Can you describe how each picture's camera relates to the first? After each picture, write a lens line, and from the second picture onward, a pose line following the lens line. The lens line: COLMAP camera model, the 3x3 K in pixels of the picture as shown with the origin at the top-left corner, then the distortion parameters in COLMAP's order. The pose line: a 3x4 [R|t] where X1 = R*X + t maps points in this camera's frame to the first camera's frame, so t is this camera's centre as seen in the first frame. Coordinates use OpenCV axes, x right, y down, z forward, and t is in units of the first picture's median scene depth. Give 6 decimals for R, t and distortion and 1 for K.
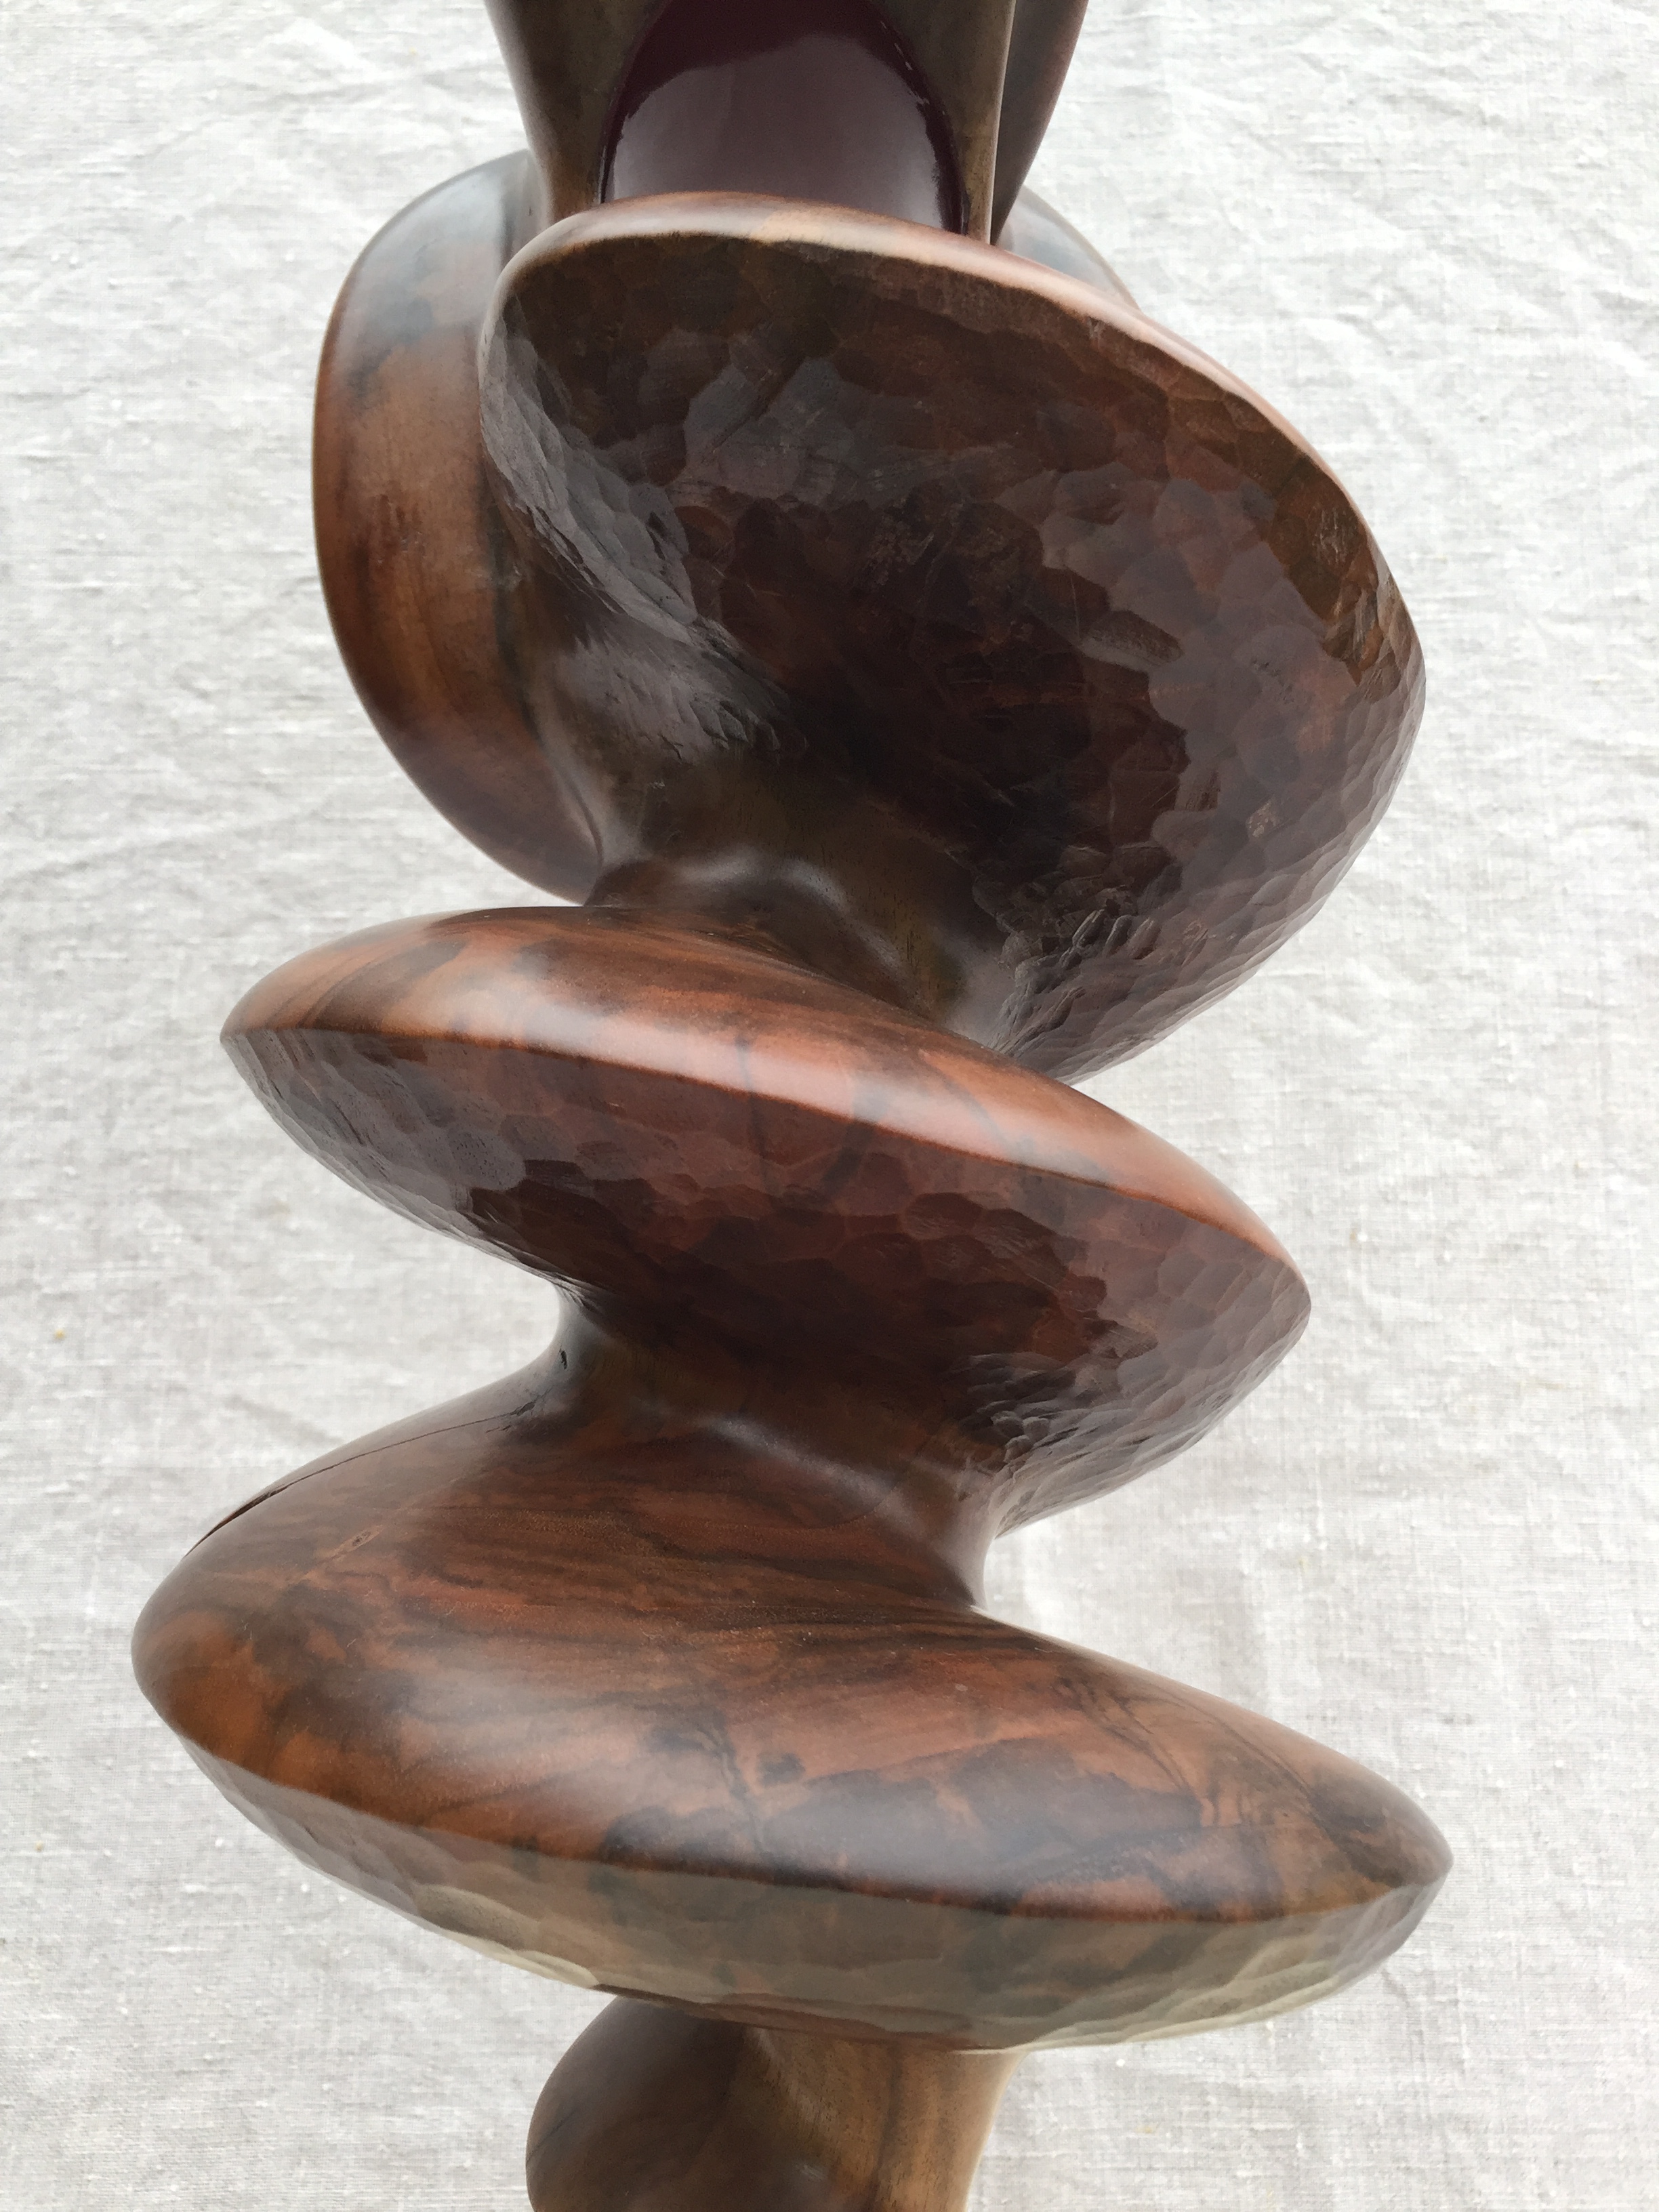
lens RADIAL K [[1923.3, 0, 806.3], [0, 1923.3, 1140.2], [0, 0, 1]] dist [0.084062, -0.133236]
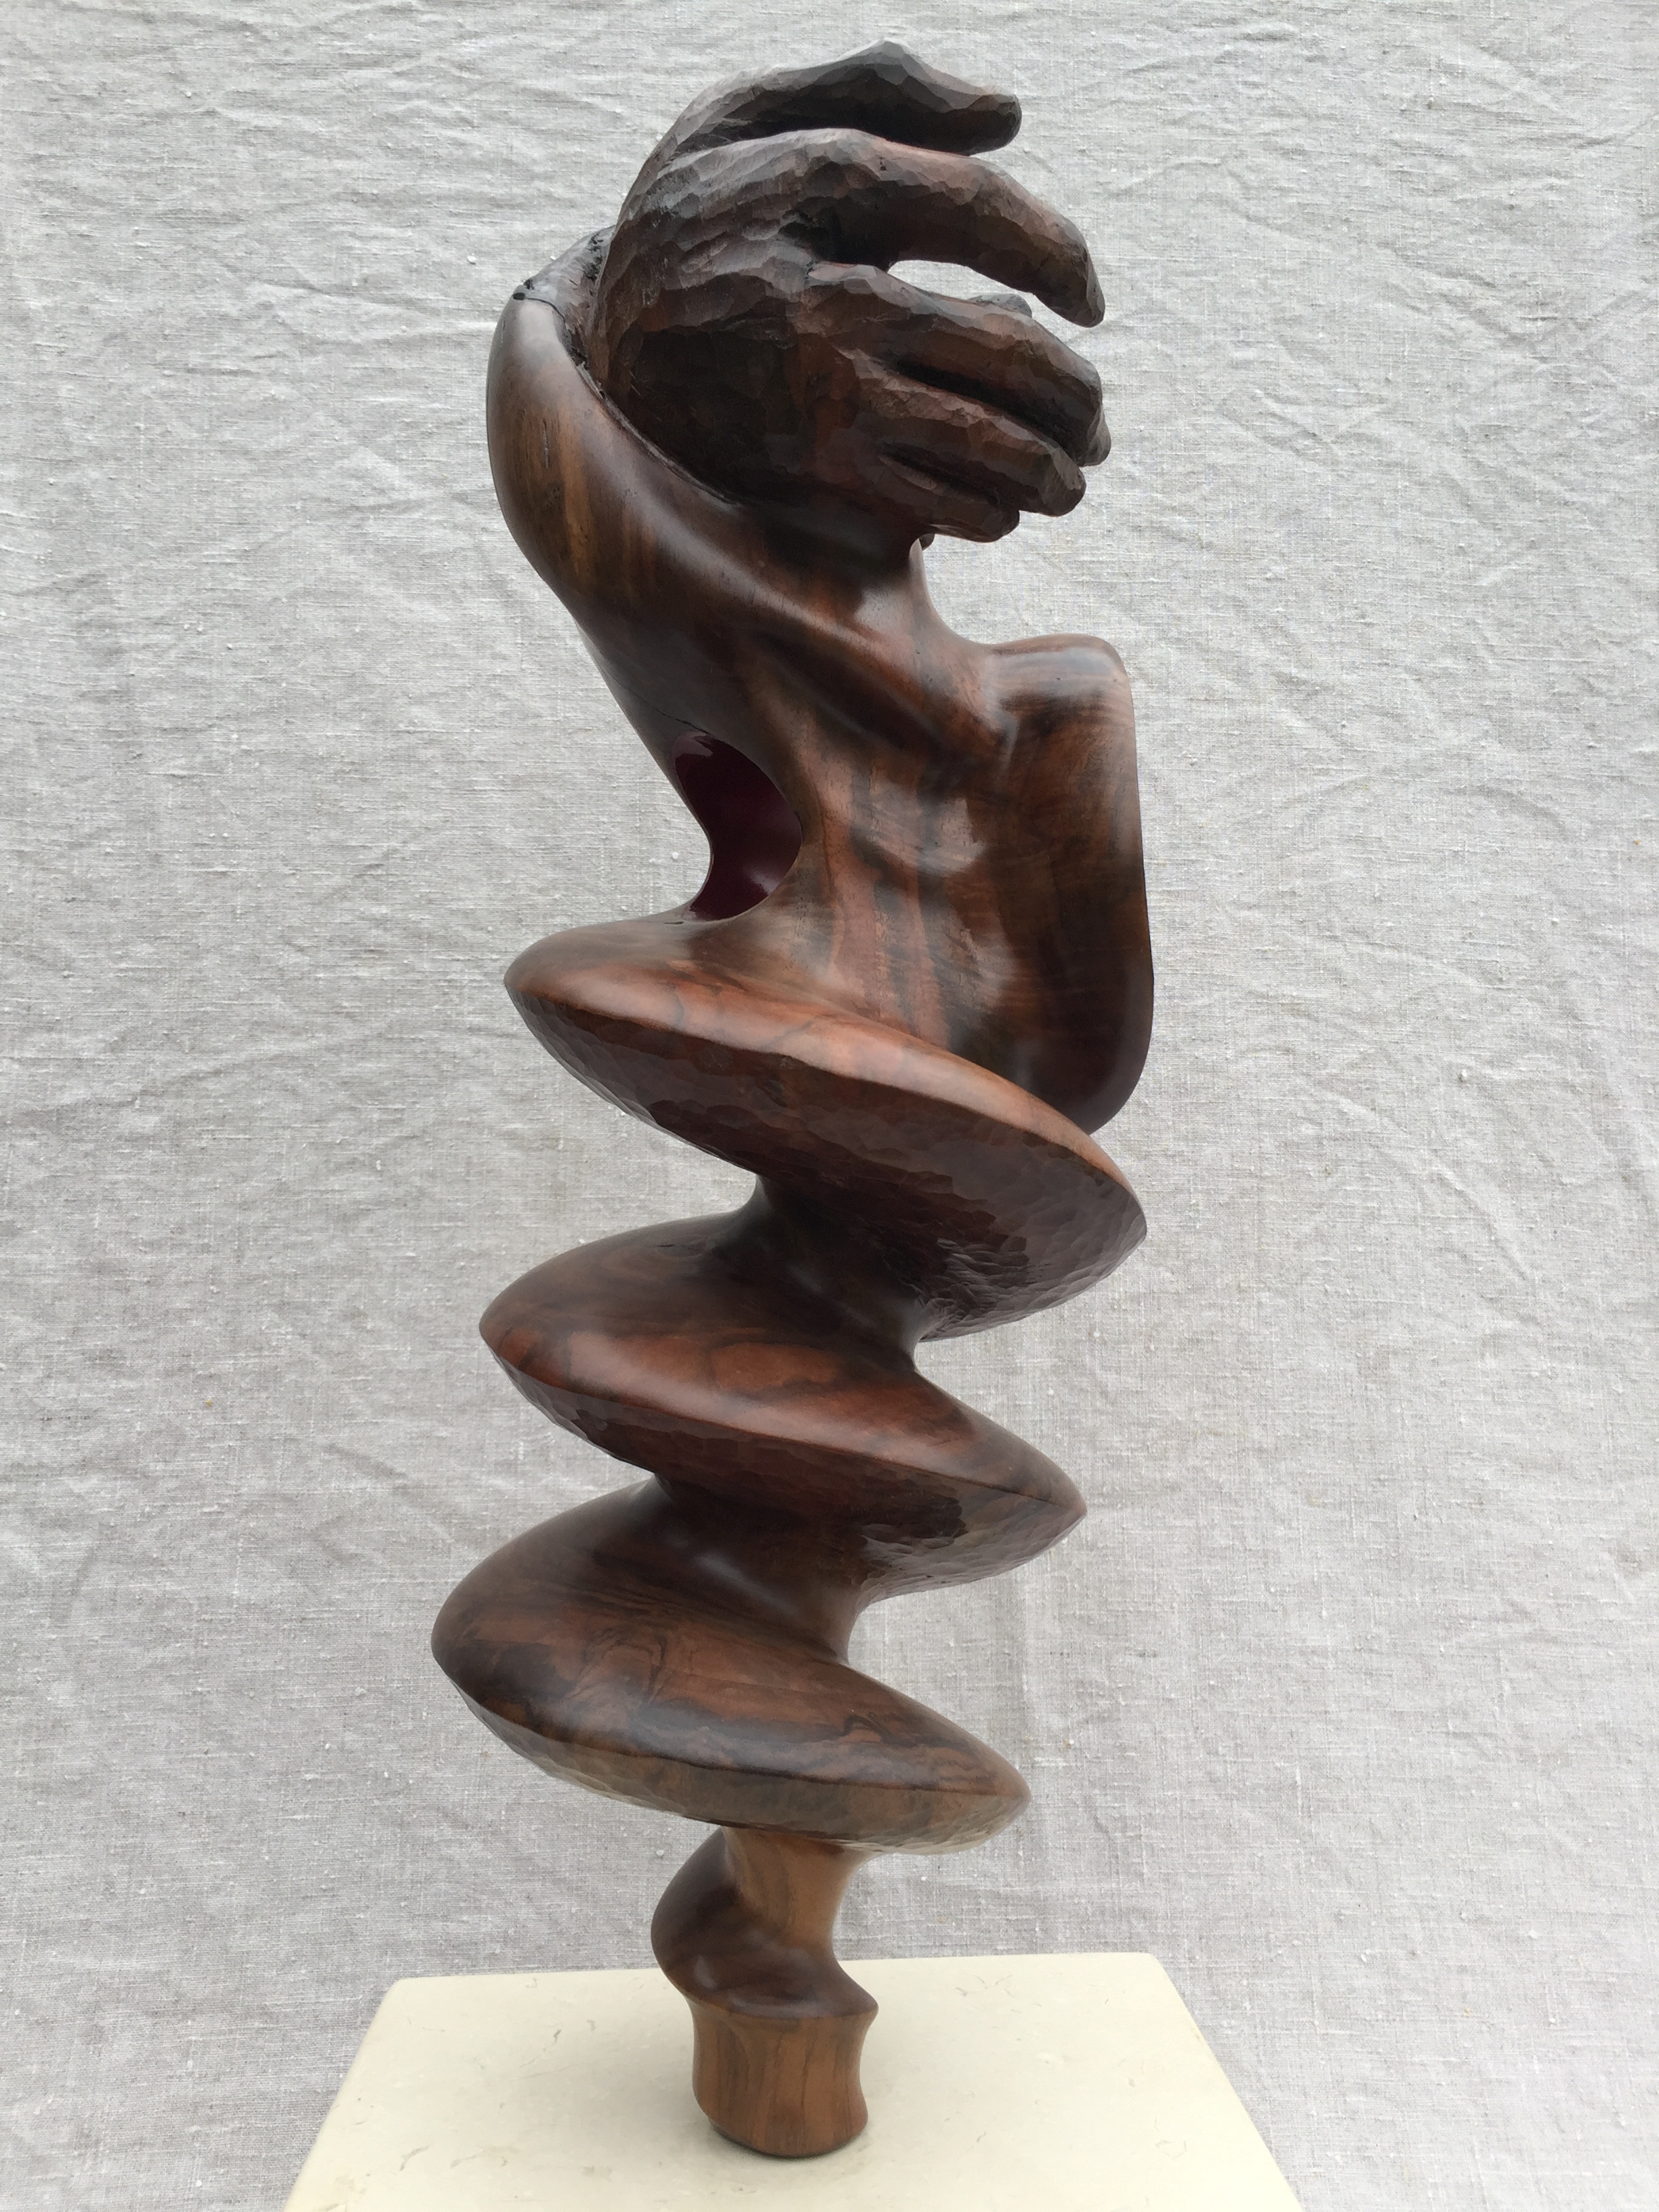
lens RADIAL K [[1861.4, 0, 834.7], [0, 1861.4, 1132.8], [0, 0, 1]] dist [0.071667, -0.090802]
pose [[0.998681, 0.004471, 0.051140, 0.011140], [-0.006717, 0.999016, 0.043832, -0.160615], [-0.050894, -0.044118, 0.997729, -0.402649]]
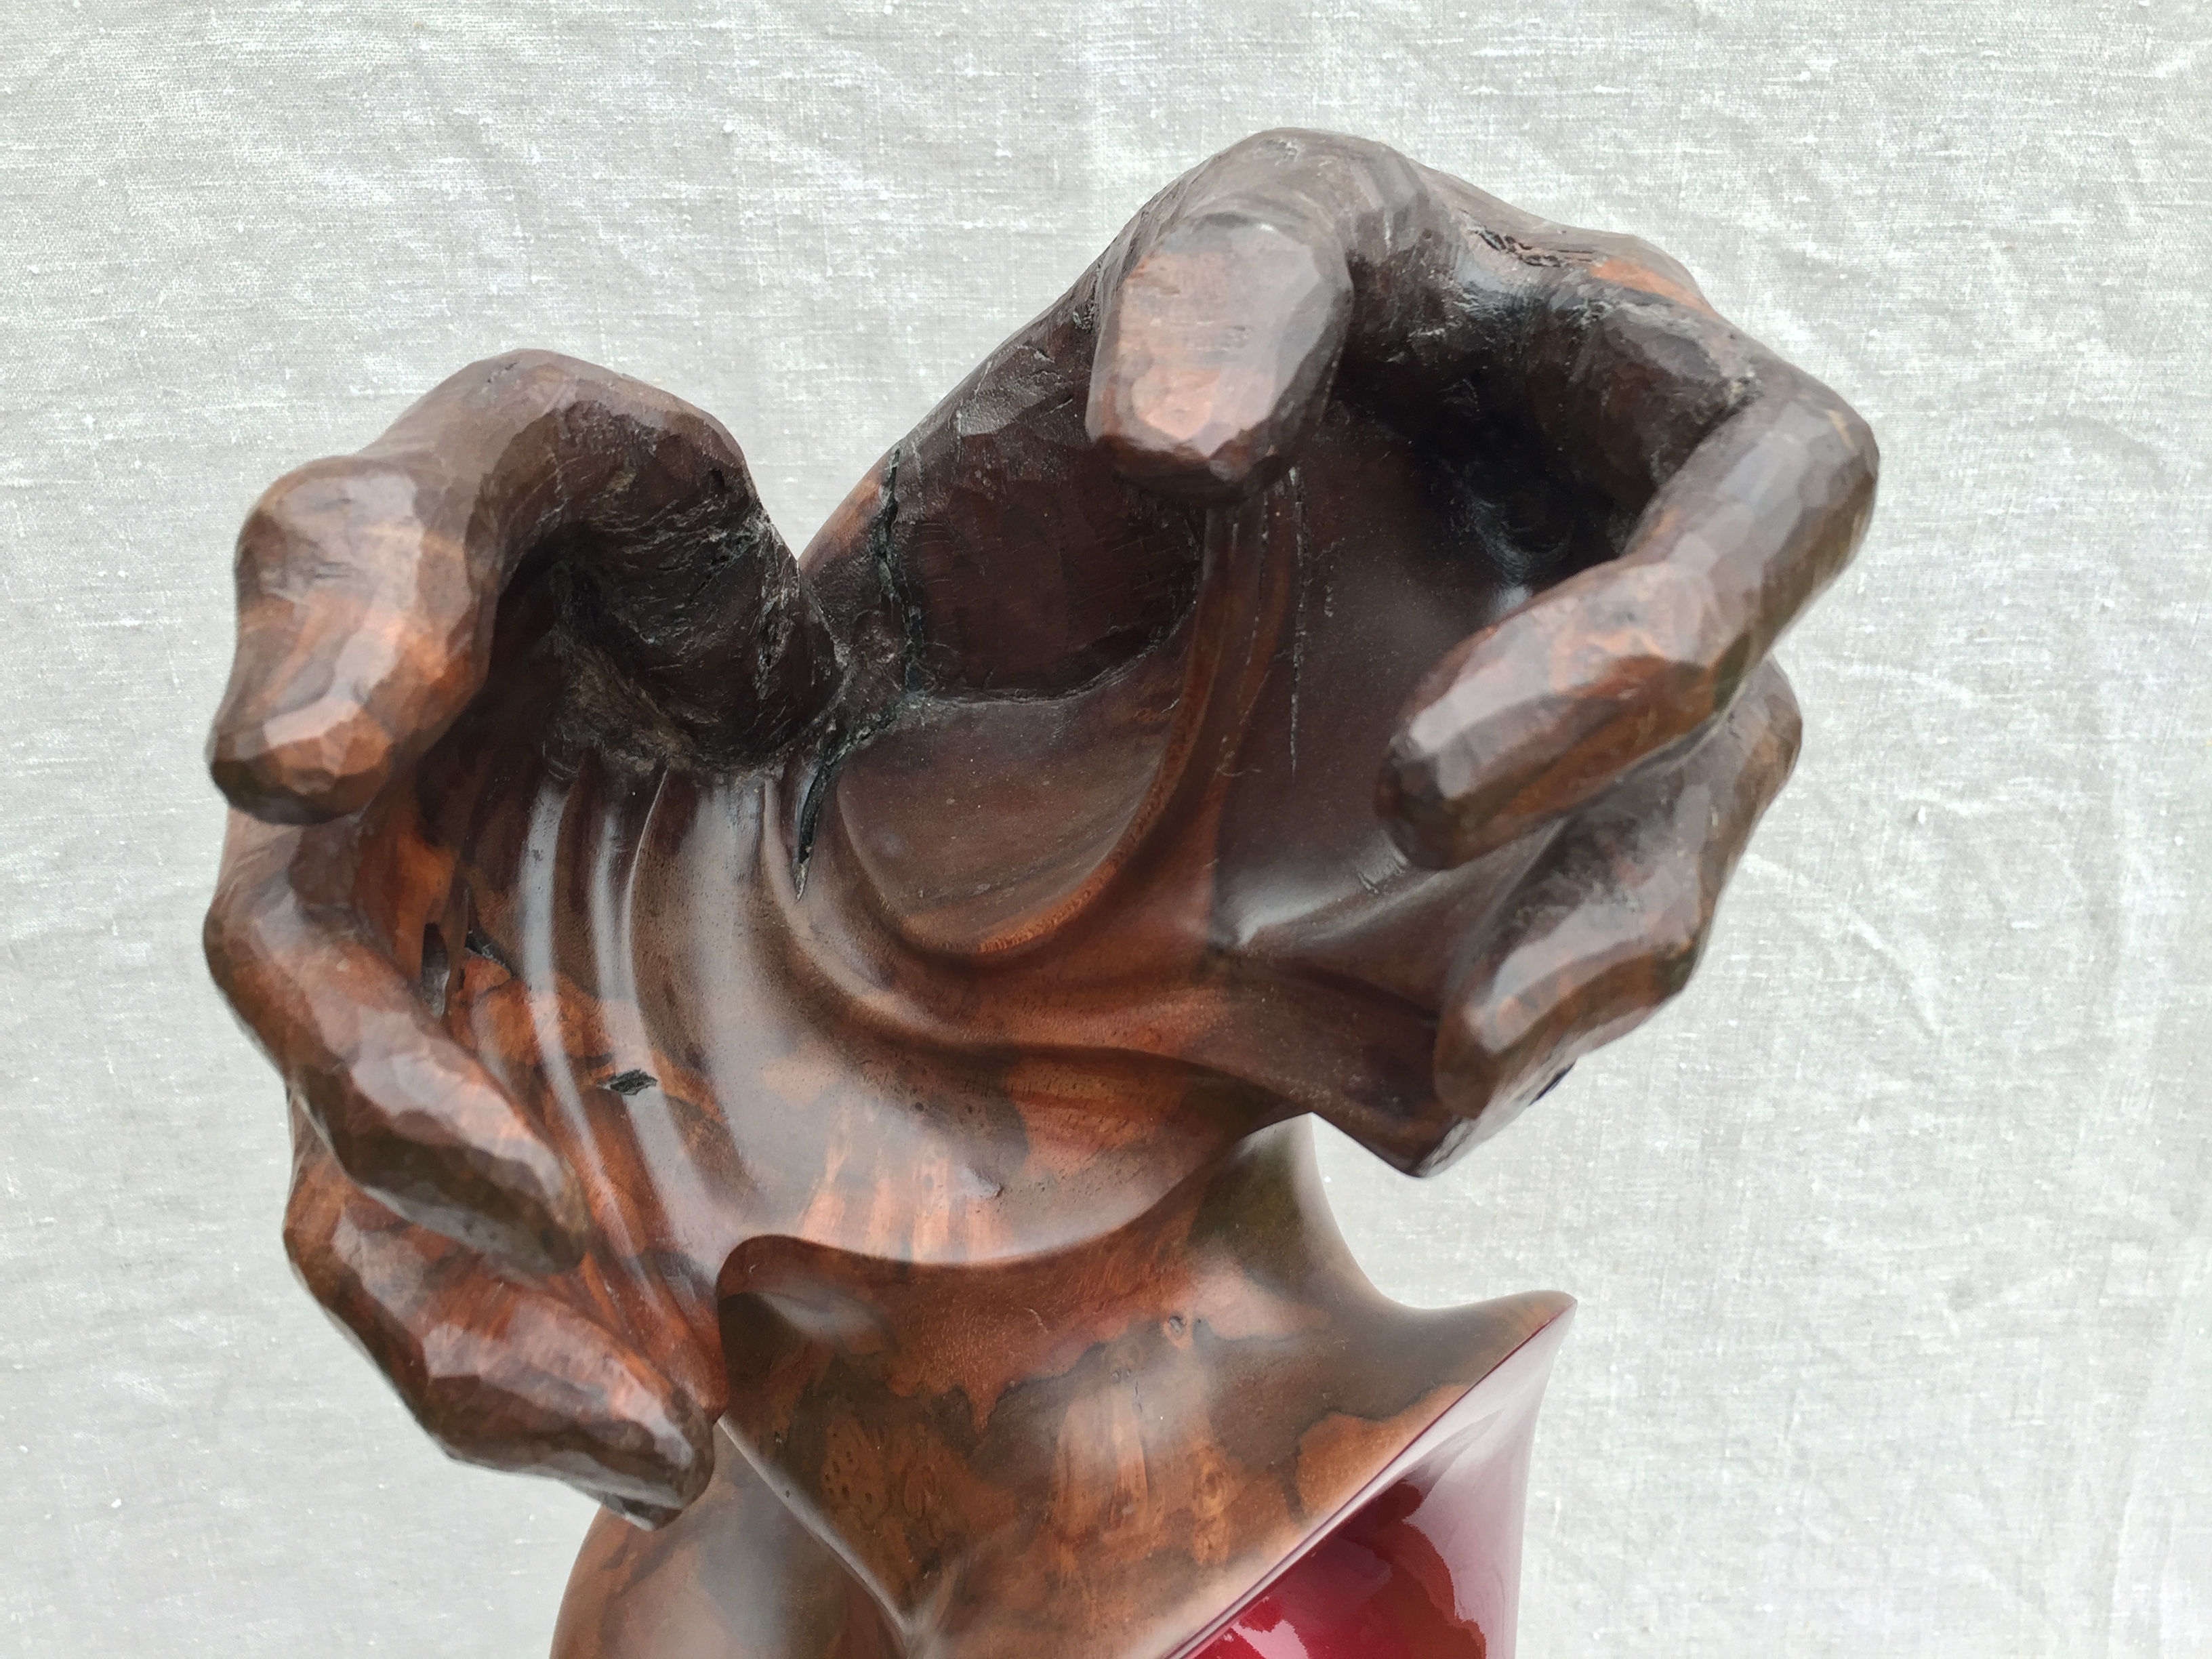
lens RADIAL K [[1902.5, 0, 1101.1], [0, 1902.5, 875.5], [0, 0, 1]] dist [0.064389, -0.101624]
pose [[0.998071, -0.036427, 0.050277, 0.050891], [-0.003994, 0.770446, 0.637493, -0.803755], [-0.061958, -0.636464, 0.768814, 0.185274]]
